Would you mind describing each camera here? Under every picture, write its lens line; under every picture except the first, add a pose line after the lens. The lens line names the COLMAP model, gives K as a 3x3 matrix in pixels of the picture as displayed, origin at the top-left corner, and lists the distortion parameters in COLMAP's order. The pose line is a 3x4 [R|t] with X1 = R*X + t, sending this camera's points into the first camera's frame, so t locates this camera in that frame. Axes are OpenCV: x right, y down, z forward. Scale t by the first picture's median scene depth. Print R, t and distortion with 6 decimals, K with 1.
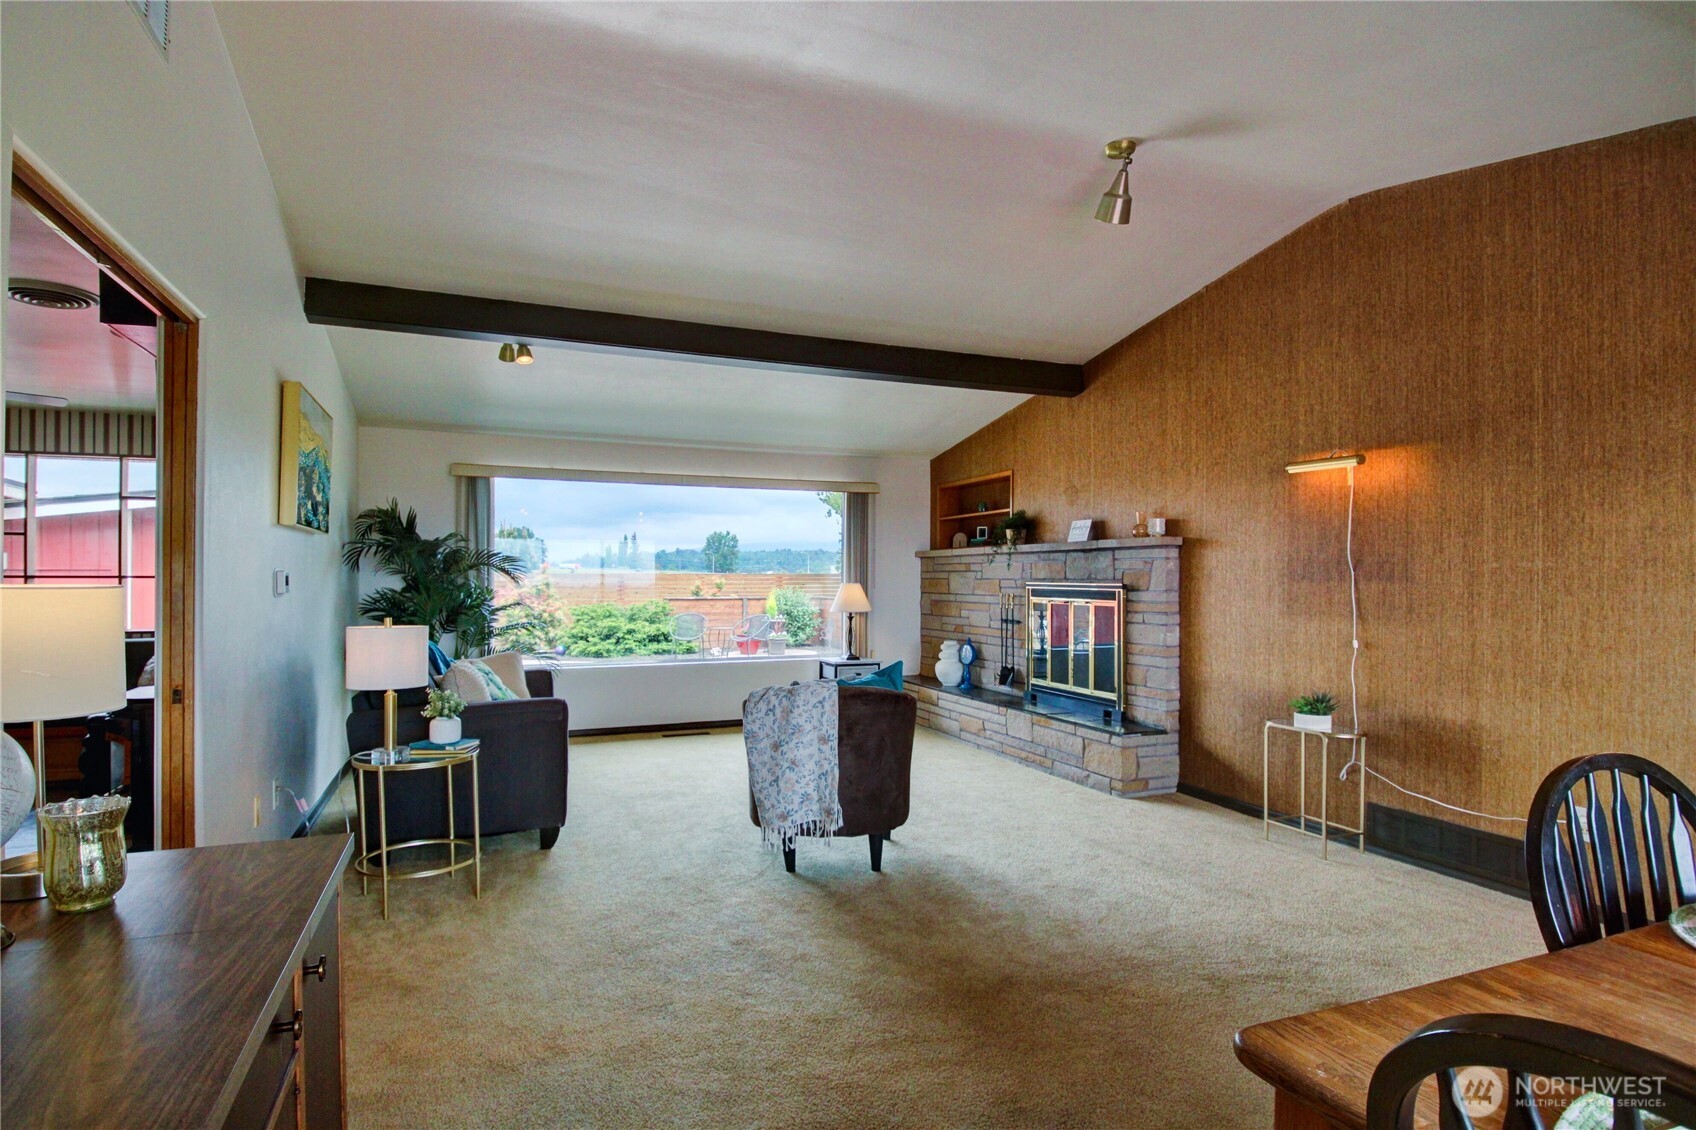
lens RADIAL K [[864.0, 0, 846.6], [0, 864.0, 582.2], [0, 0, 1]] dist [-0.032102, -0.004875]
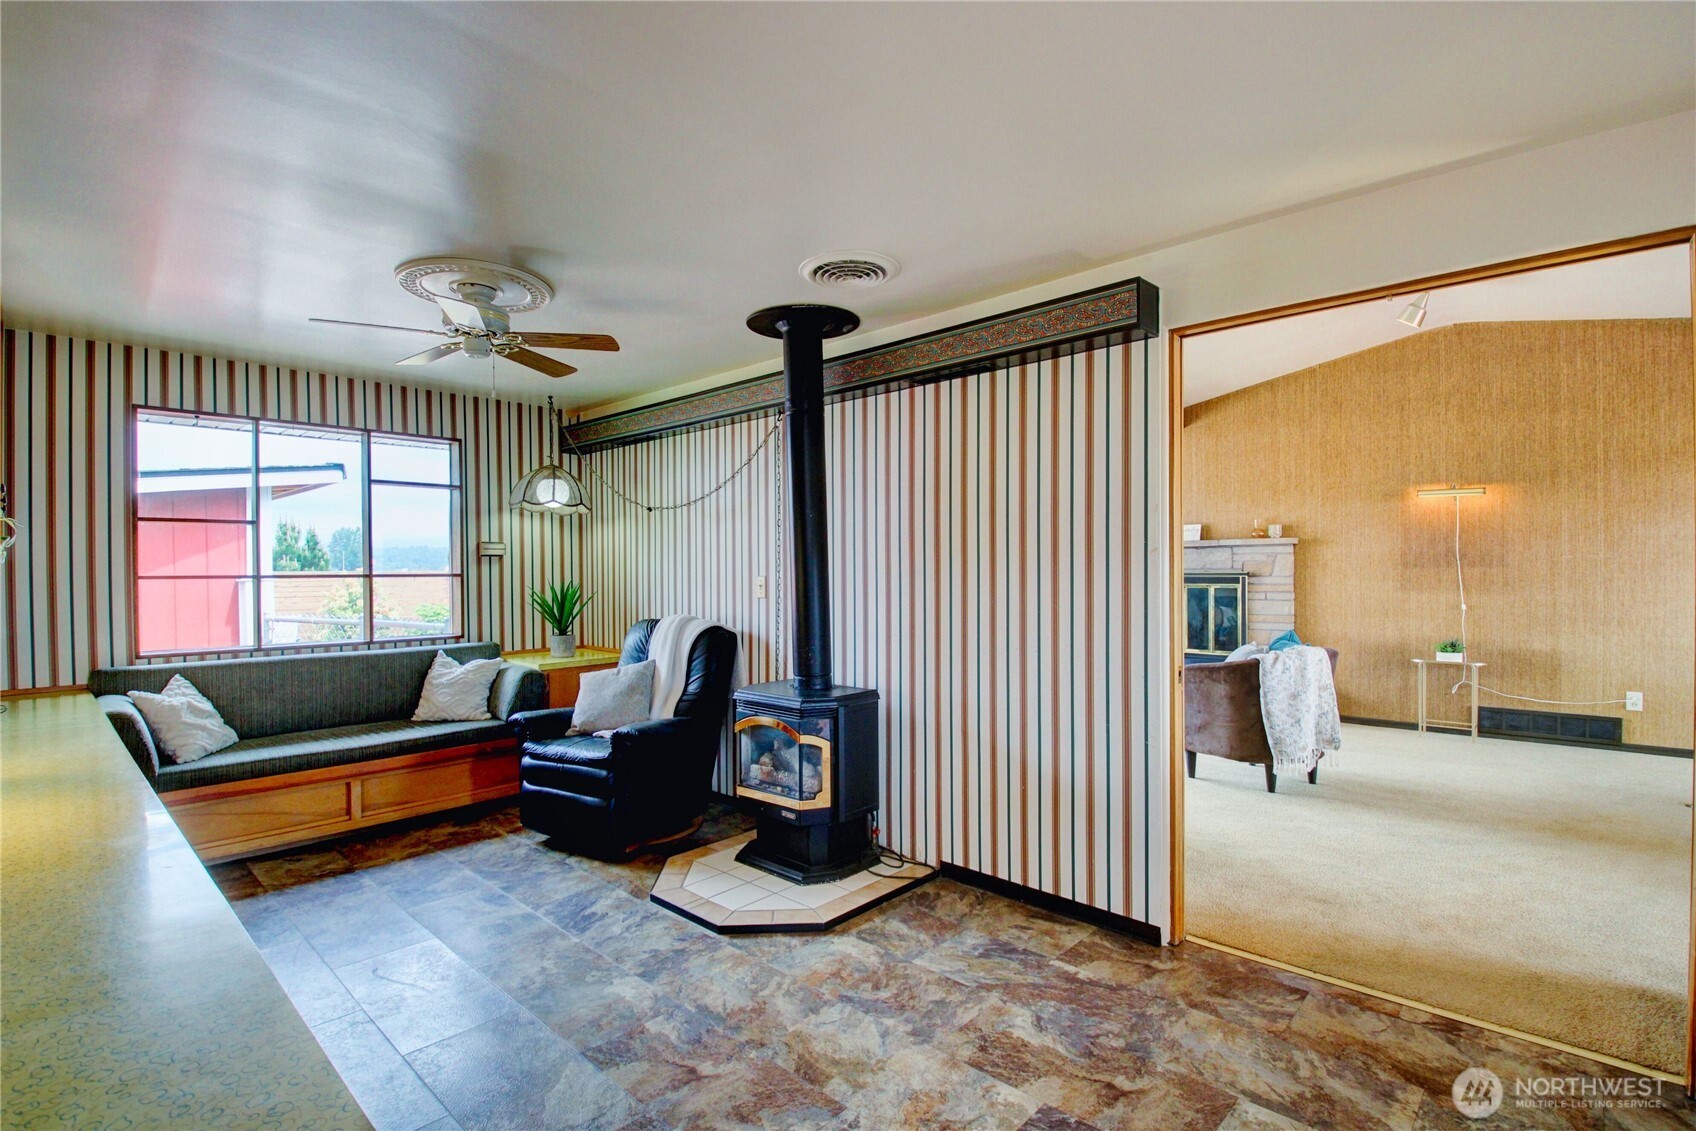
lens RADIAL K [[782.0, 0, 838.6], [0, 782.0, 577.9], [0, 0, 1]] dist [-0.026312, -0.005396]
pose [[0.912561, -0.015588, 0.408644, -0.755193], [0.014521, 0.999878, 0.005714, -0.004606], [-0.408684, 0.000719, 0.912676, 0.128431]]
